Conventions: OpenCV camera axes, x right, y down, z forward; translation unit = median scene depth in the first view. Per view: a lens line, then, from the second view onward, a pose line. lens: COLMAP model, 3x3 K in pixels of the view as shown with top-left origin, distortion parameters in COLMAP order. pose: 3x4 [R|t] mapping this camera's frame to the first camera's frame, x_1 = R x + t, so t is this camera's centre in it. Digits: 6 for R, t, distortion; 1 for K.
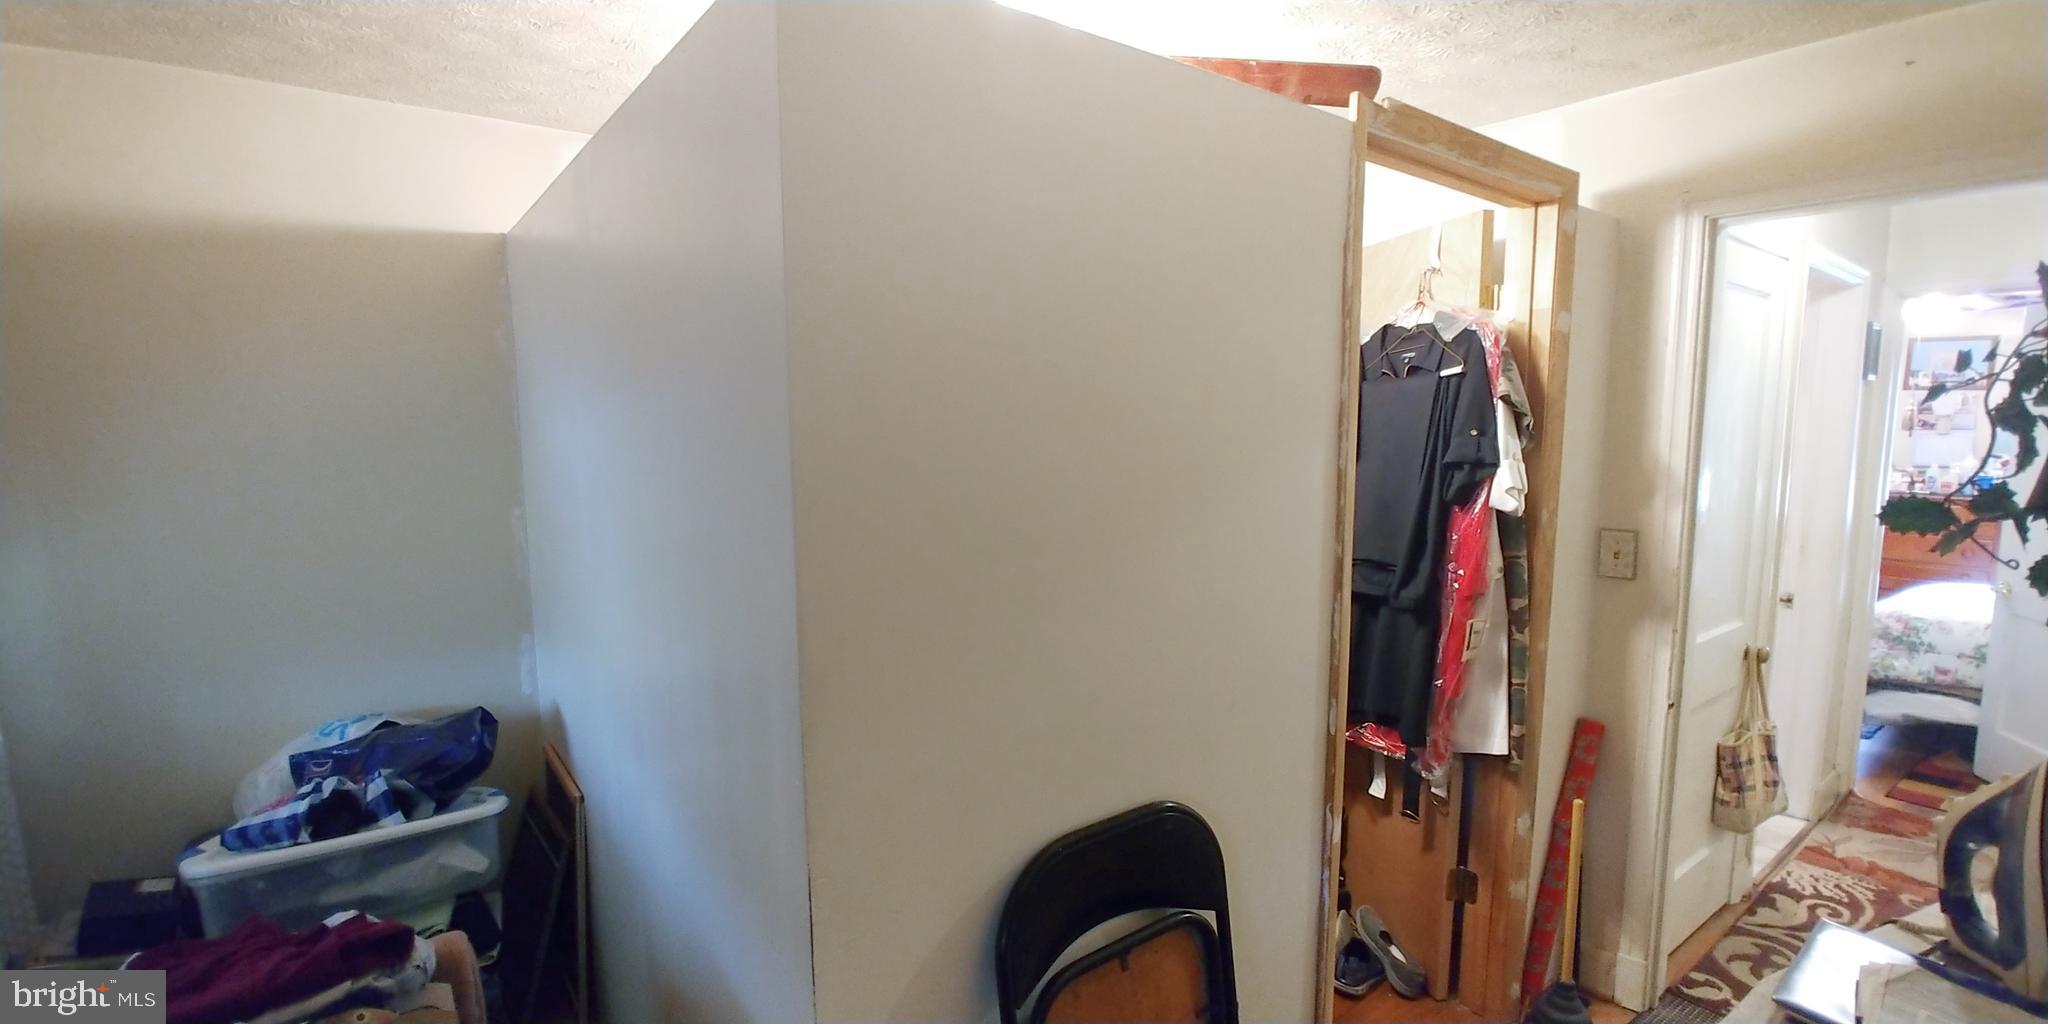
lens RADIAL K [[902.6, 0, 1023.7], [0, 902.6, 532.2], [0, 0, 1]] dist [-0.036466, 0.009416]
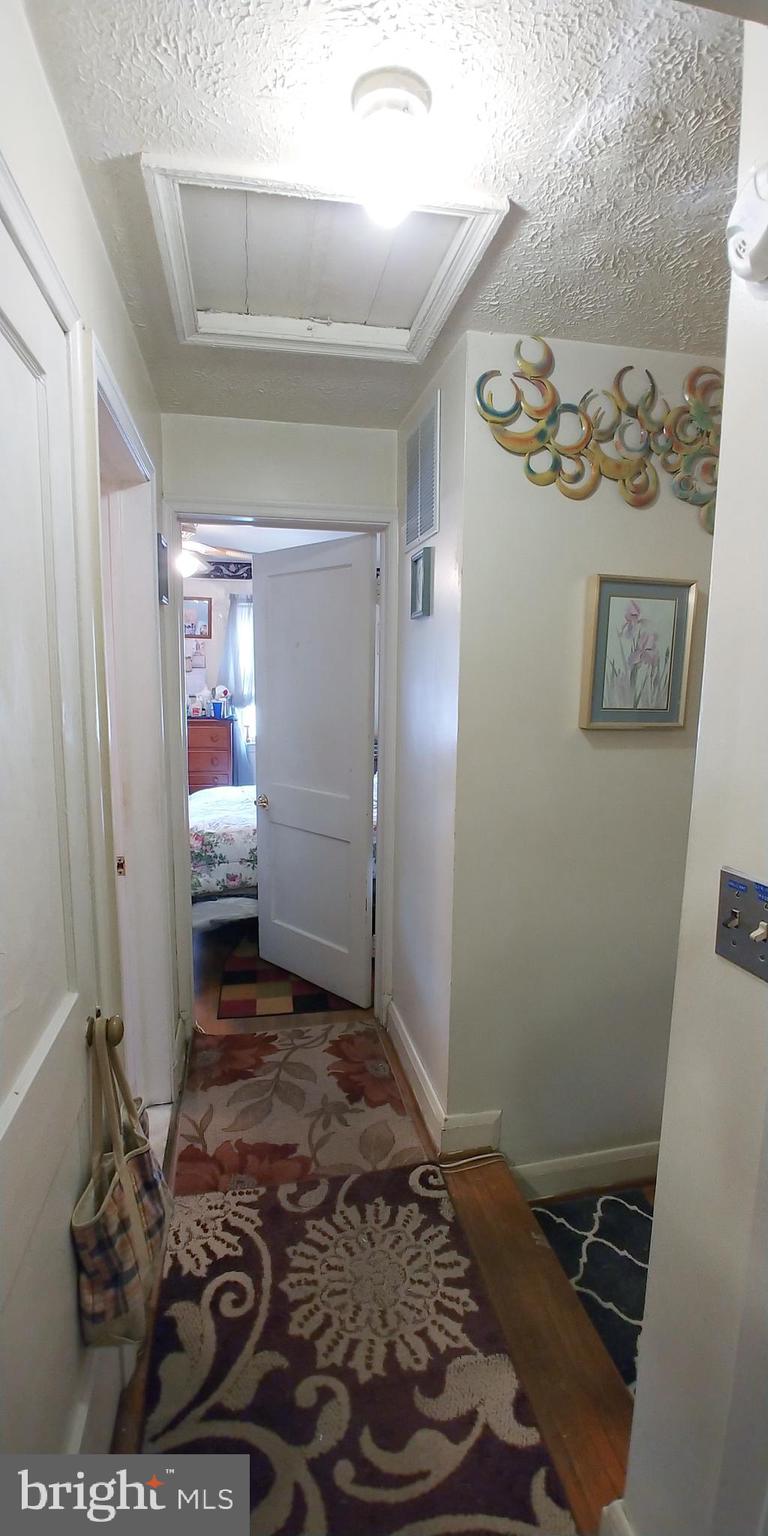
lens RADIAL K [[672.2, 0, 384.0], [0, 672.2, 768.0], [0, 0, 1]] dist [-0.035407, 0.009745]
pose [[0.426574, -0.116294, 0.896945, 0.558727], [0.091582, 0.992156, 0.085083, -0.057941], [-0.899804, 0.045849, 0.433879, 0.664618]]
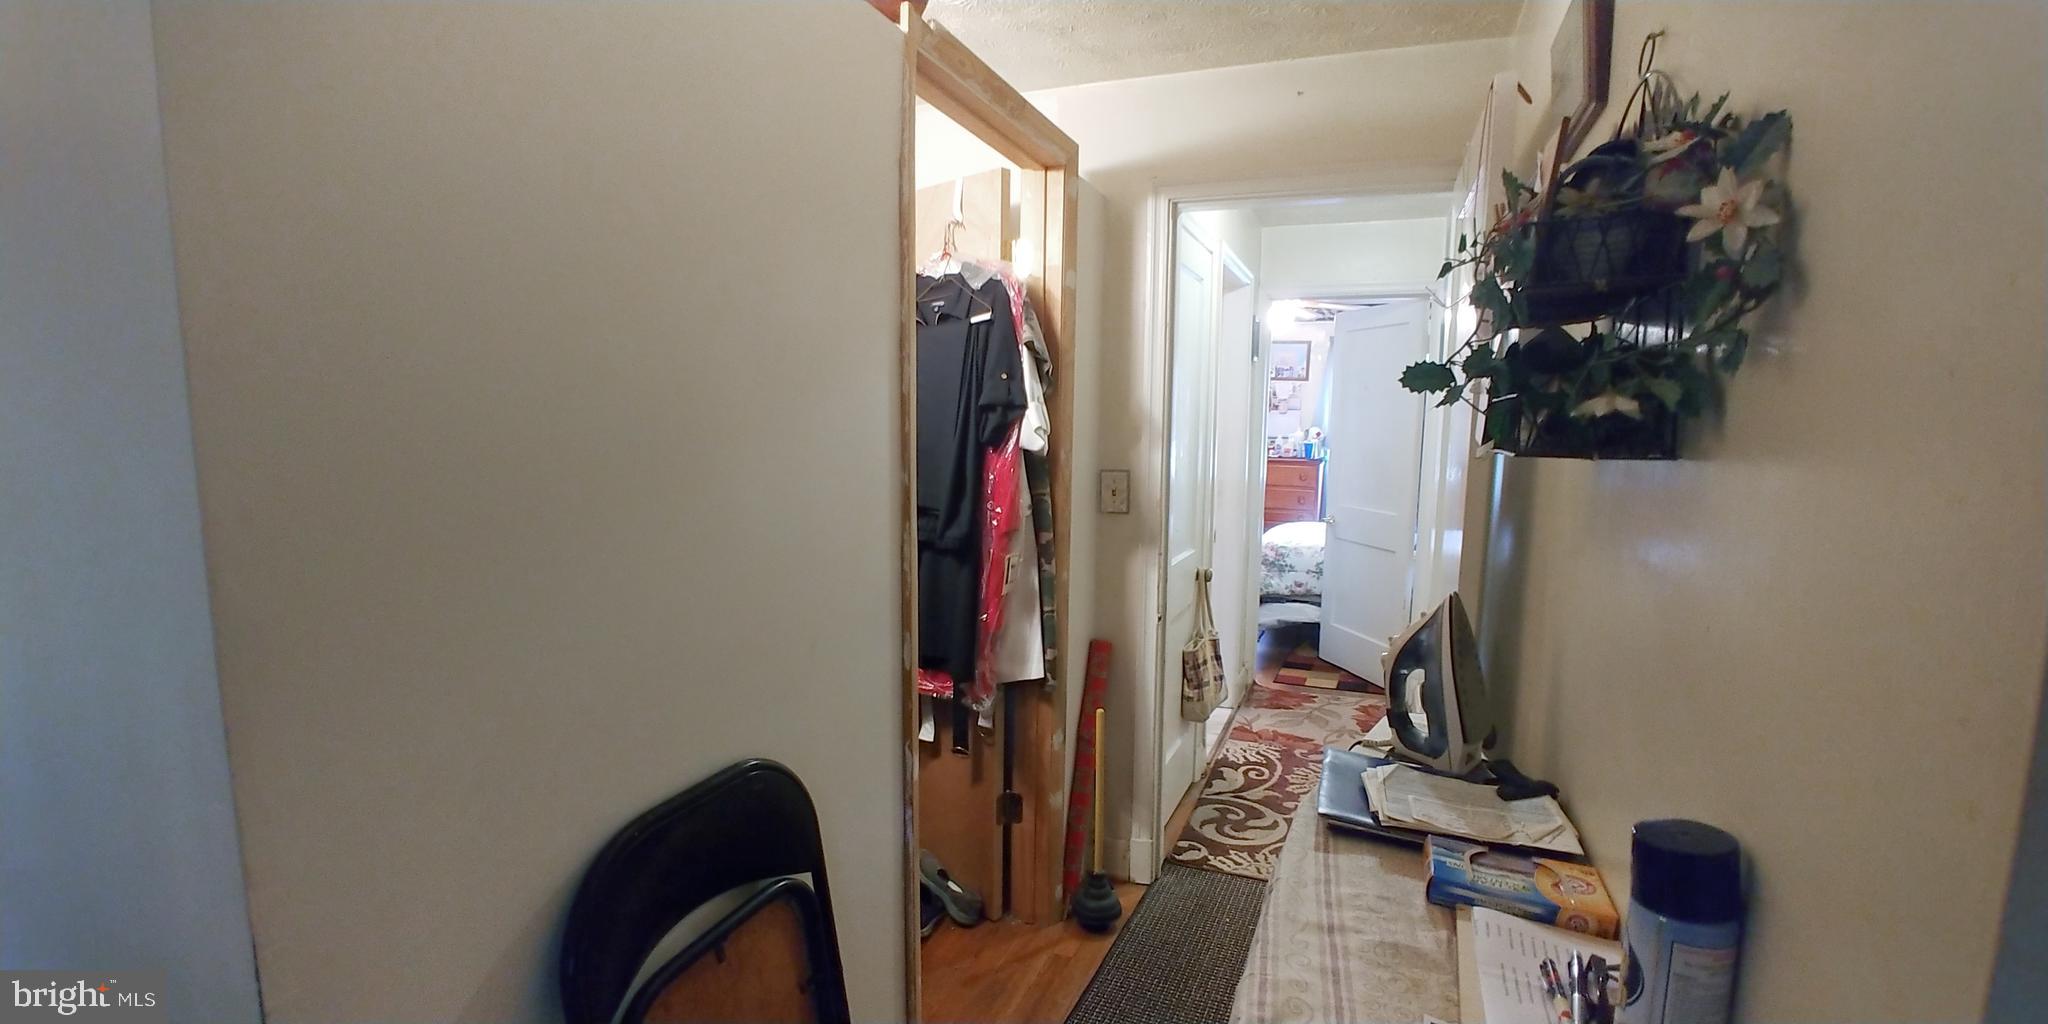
lens RADIAL K [[902.6, 0, 1023.7], [0, 902.6, 532.2], [0, 0, 1]] dist [-0.036466, 0.009416]
pose [[0.853341, -0.052649, 0.518689, -0.030881], [0.046645, 0.998608, 0.024623, 0.038001], [-0.519263, 0.003183, 0.854609, 0.063993]]
